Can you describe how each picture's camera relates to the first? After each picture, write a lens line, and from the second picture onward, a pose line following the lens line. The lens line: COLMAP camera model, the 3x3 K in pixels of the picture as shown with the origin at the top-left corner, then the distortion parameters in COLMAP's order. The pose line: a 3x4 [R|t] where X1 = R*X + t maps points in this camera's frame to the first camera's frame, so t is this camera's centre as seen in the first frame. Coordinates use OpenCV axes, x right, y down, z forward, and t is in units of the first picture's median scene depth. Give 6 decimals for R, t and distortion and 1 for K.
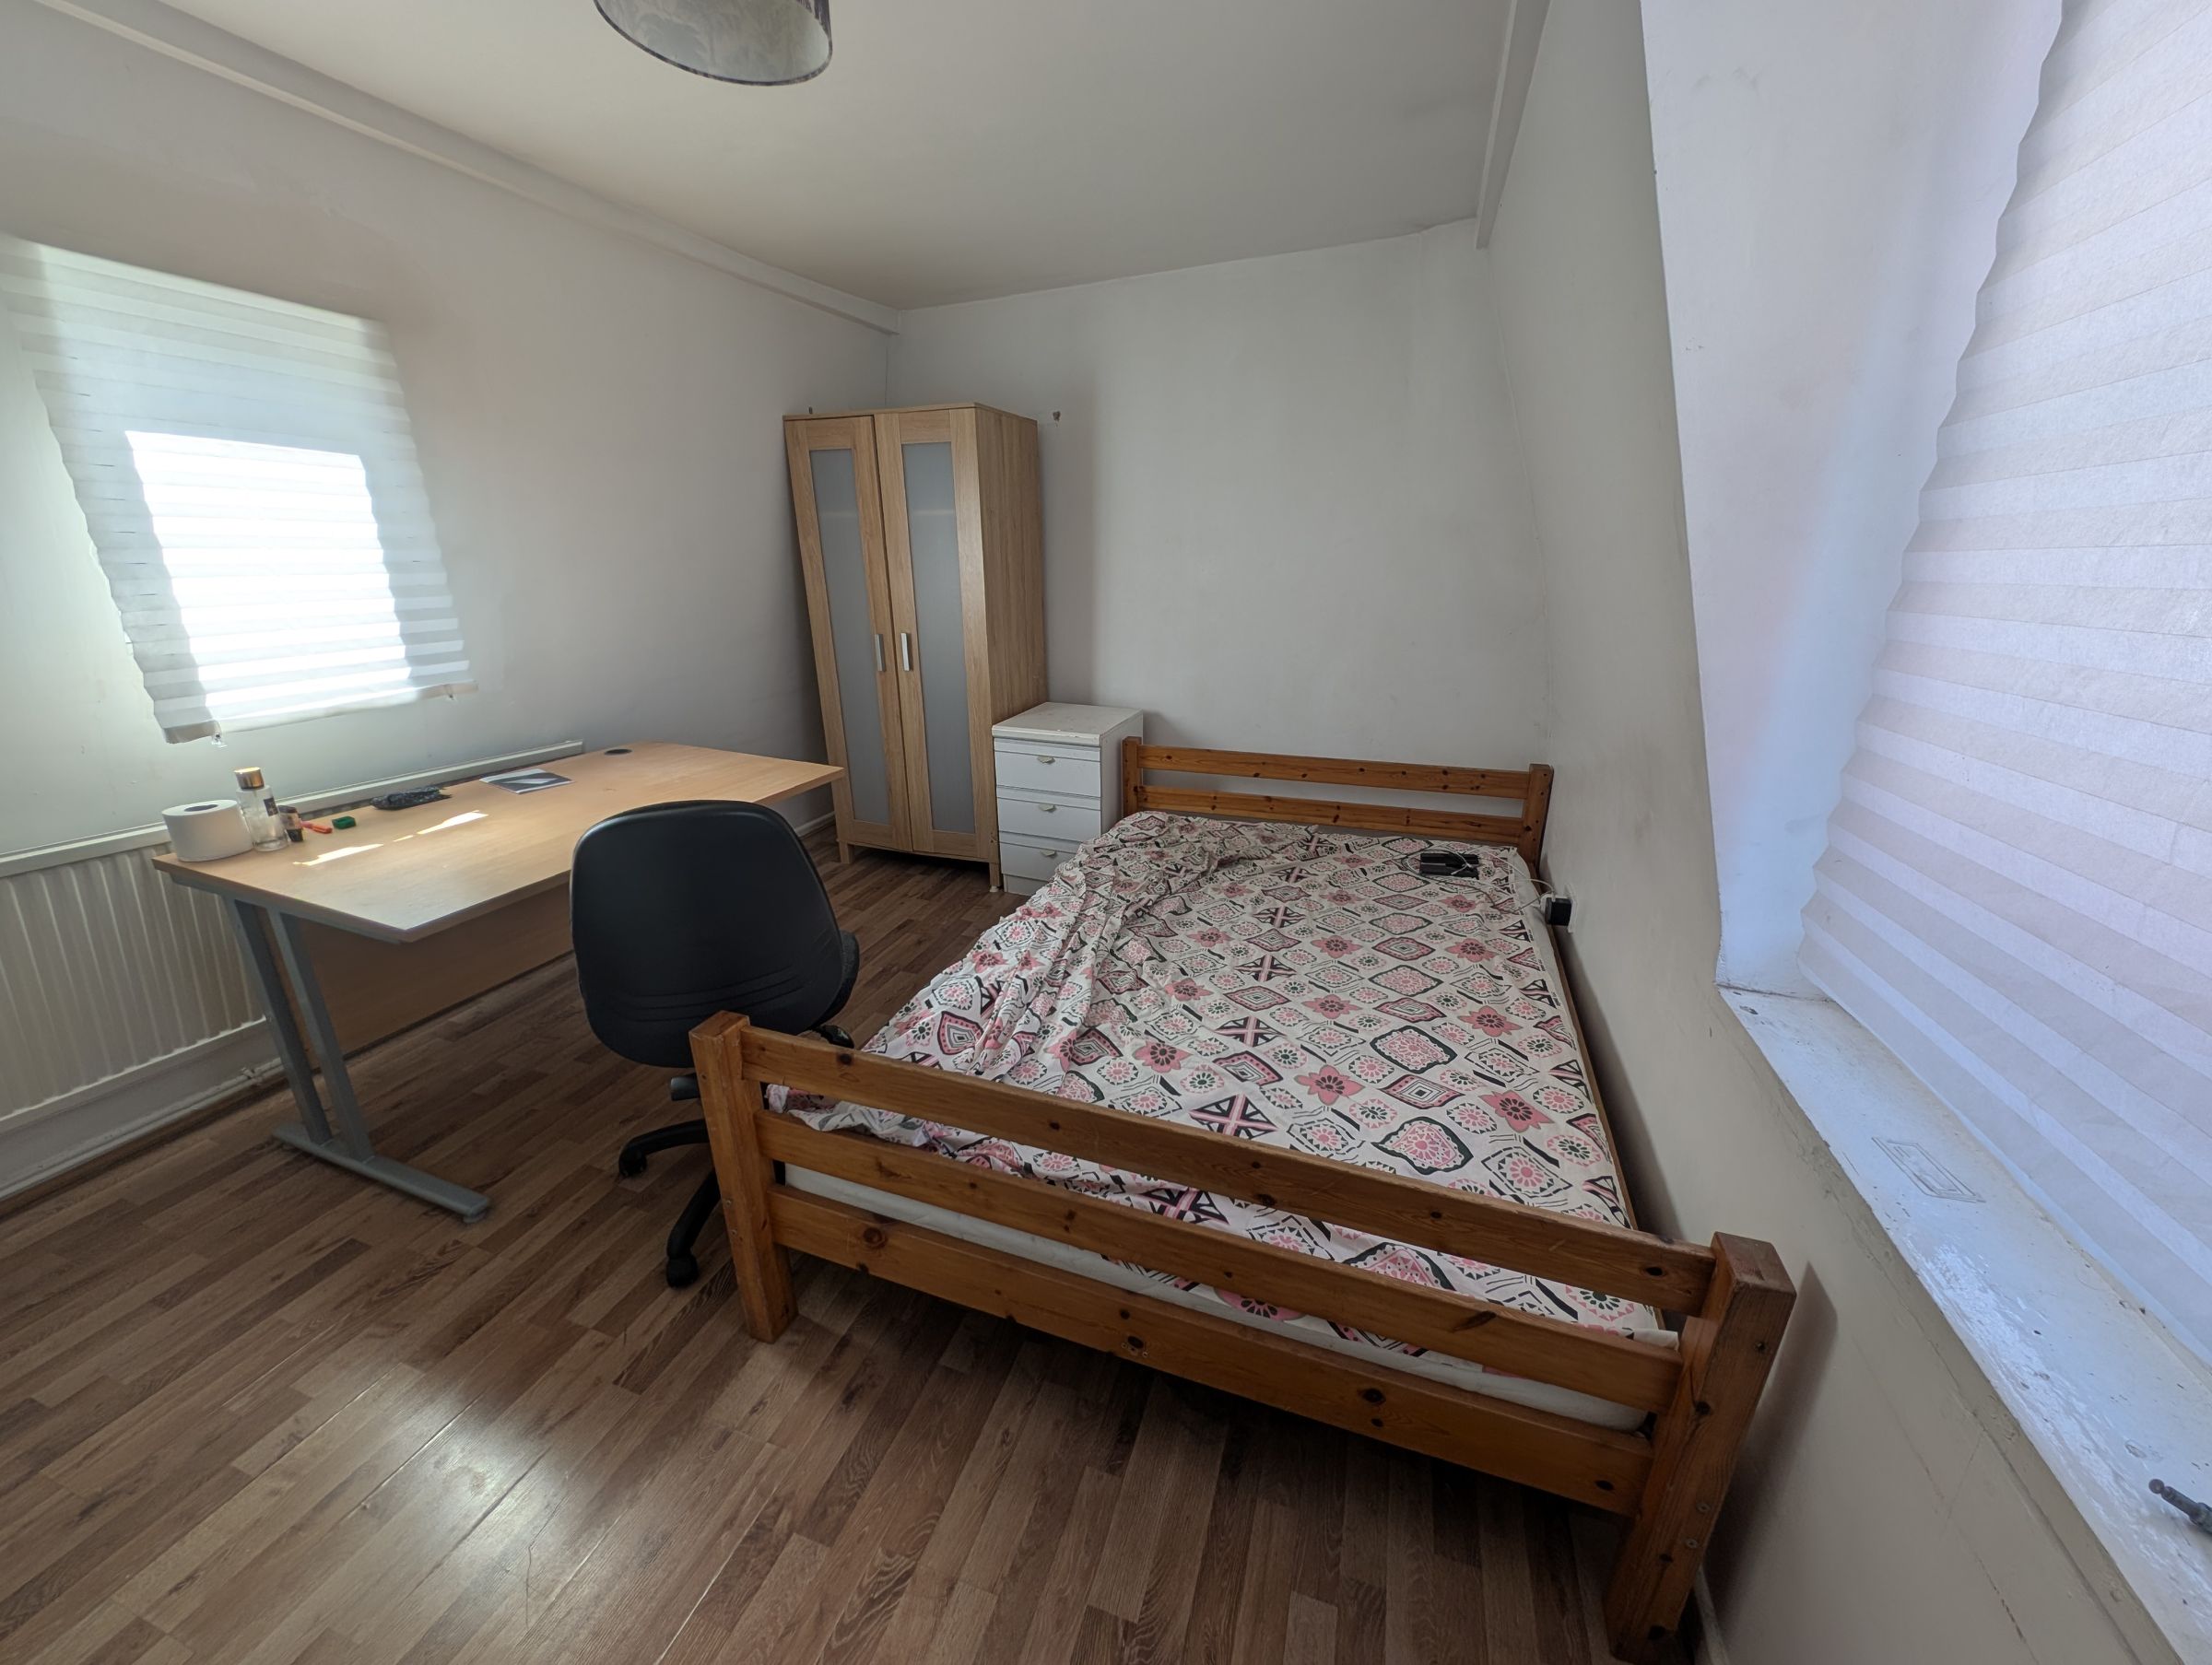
lens RADIAL K [[828.3, 0, 1106.0], [0, 828.3, 832.5], [0, 0, 1]] dist [0.000147, -0.000010]
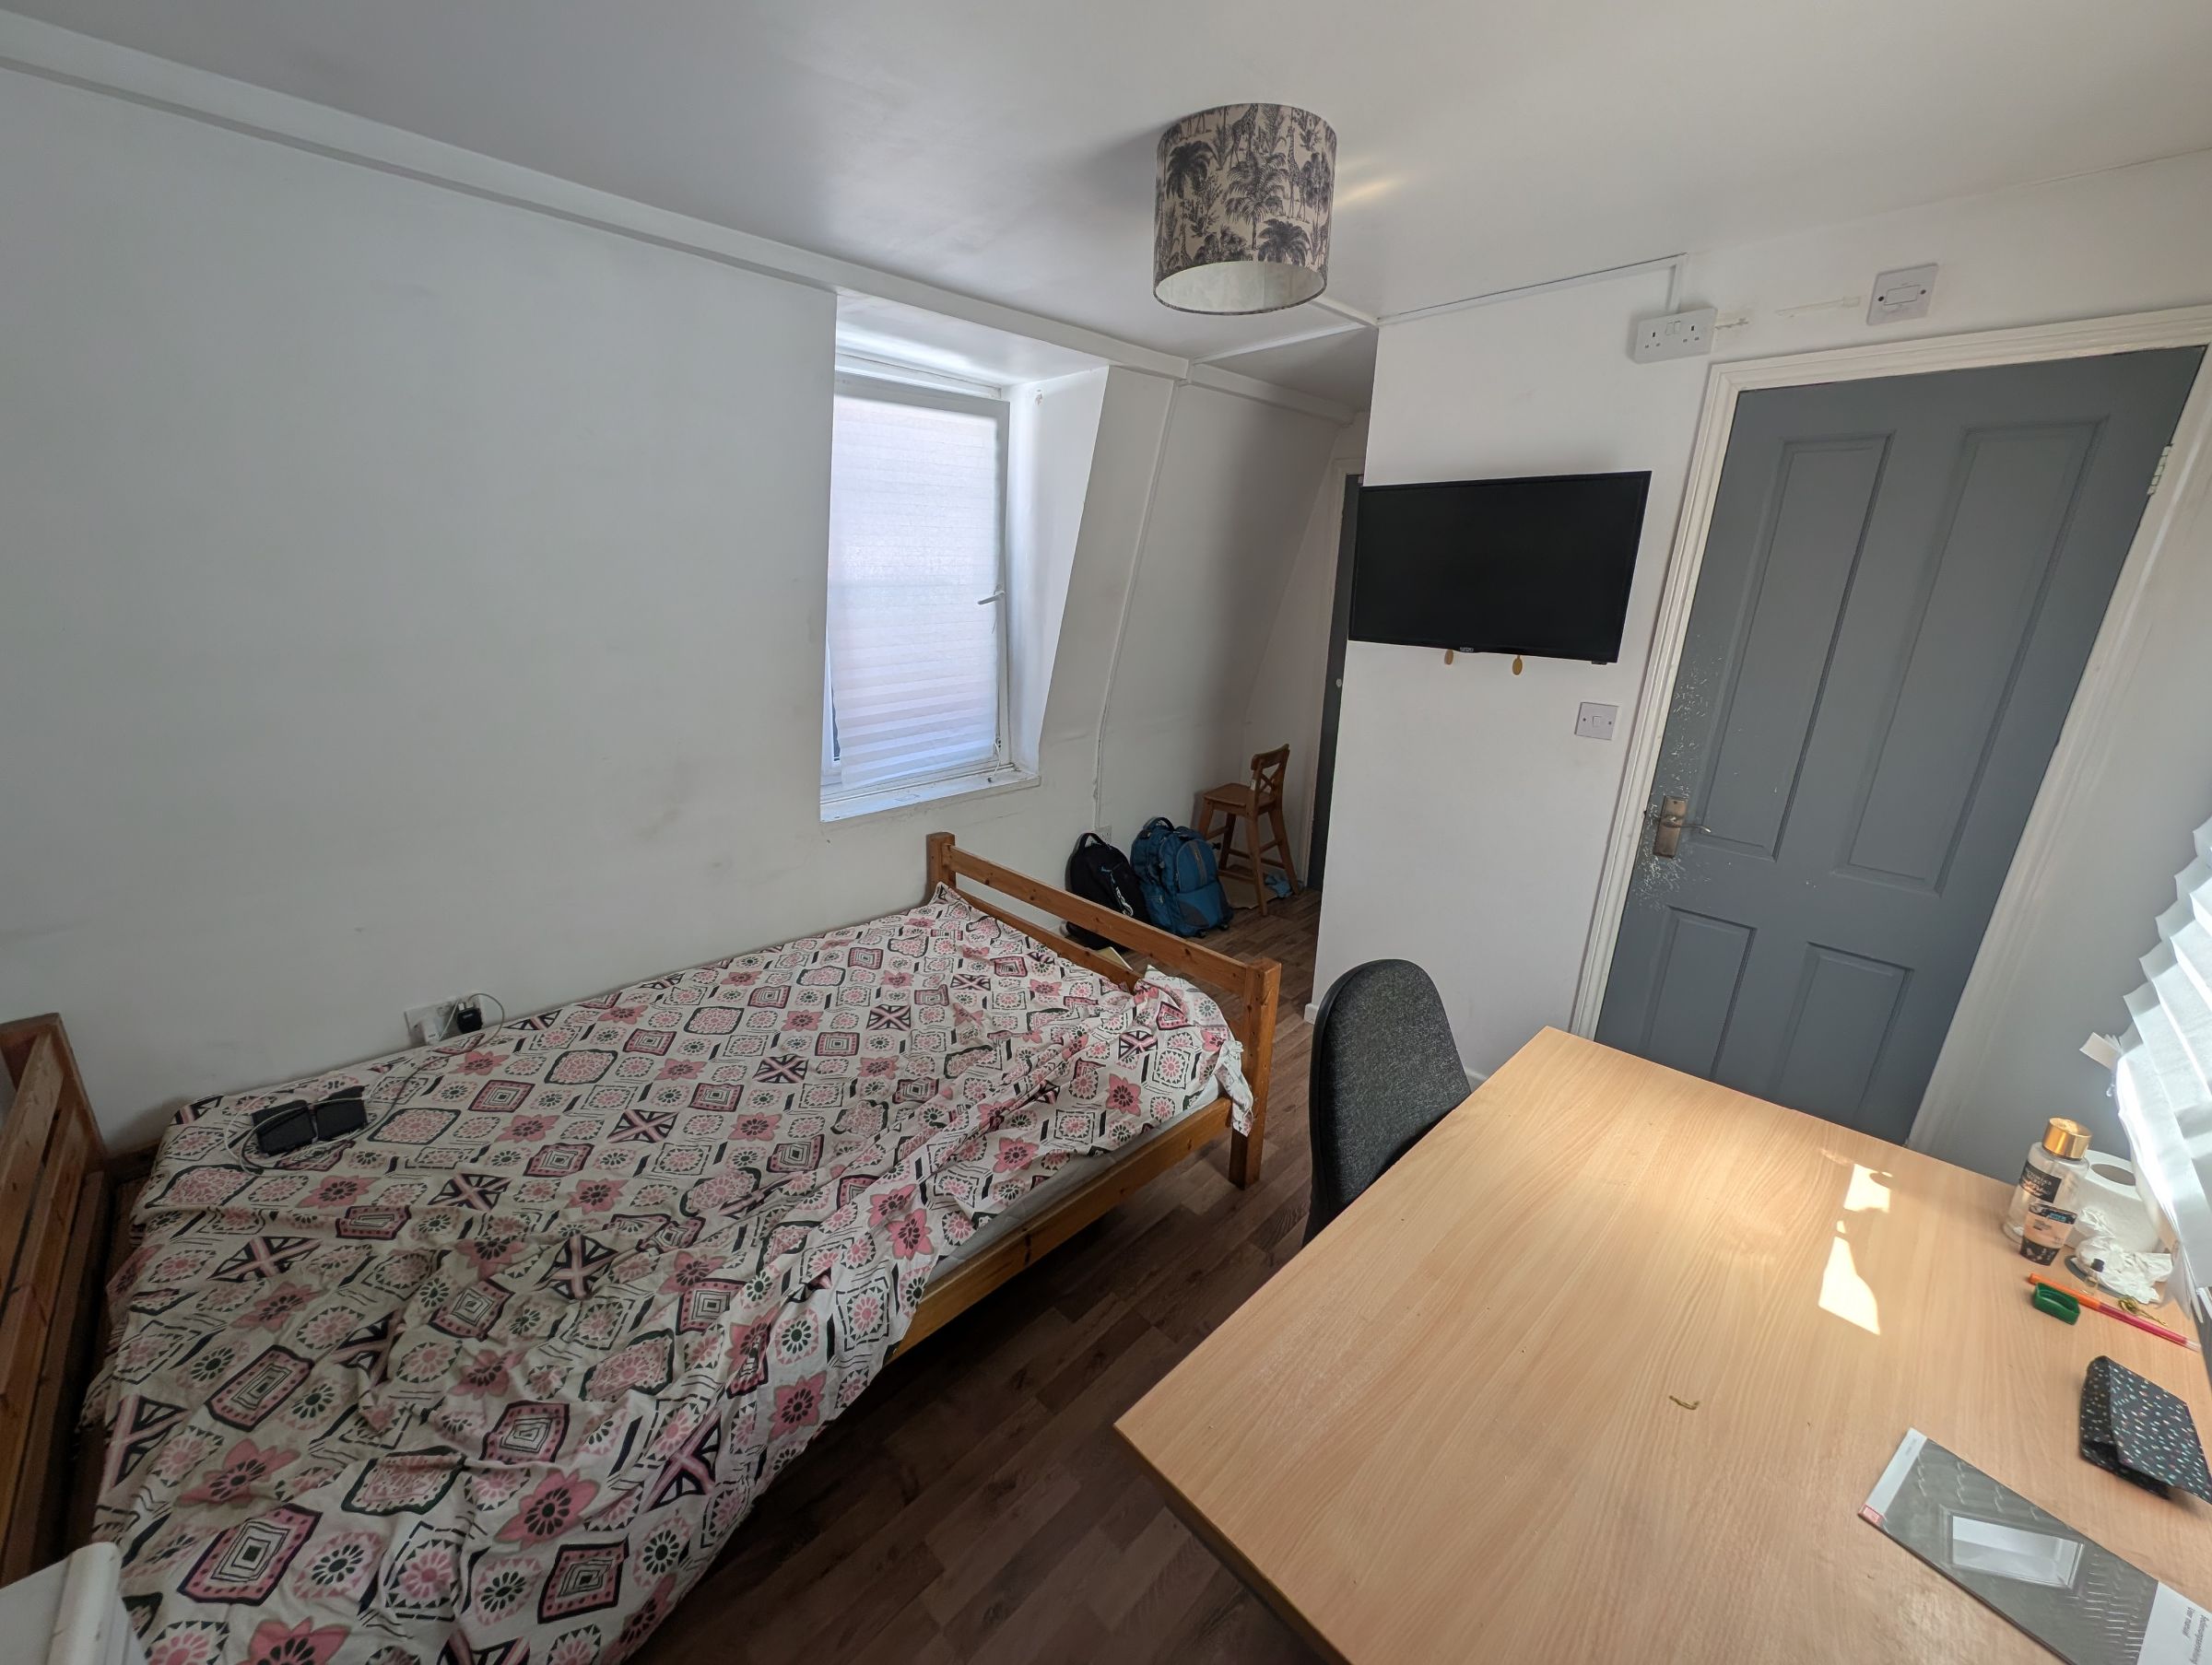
lens RADIAL K [[828.3, 0, 1106.0], [0, 828.3, 832.5], [0, 0, 1]] dist [0.000147, -0.000010]
pose [[-0.908461, -0.140539, 0.393635, -0.508005], [0.114418, 0.822182, 0.557606, -0.573518], [-0.402005, 0.551602, -0.730840, 1.400678]]
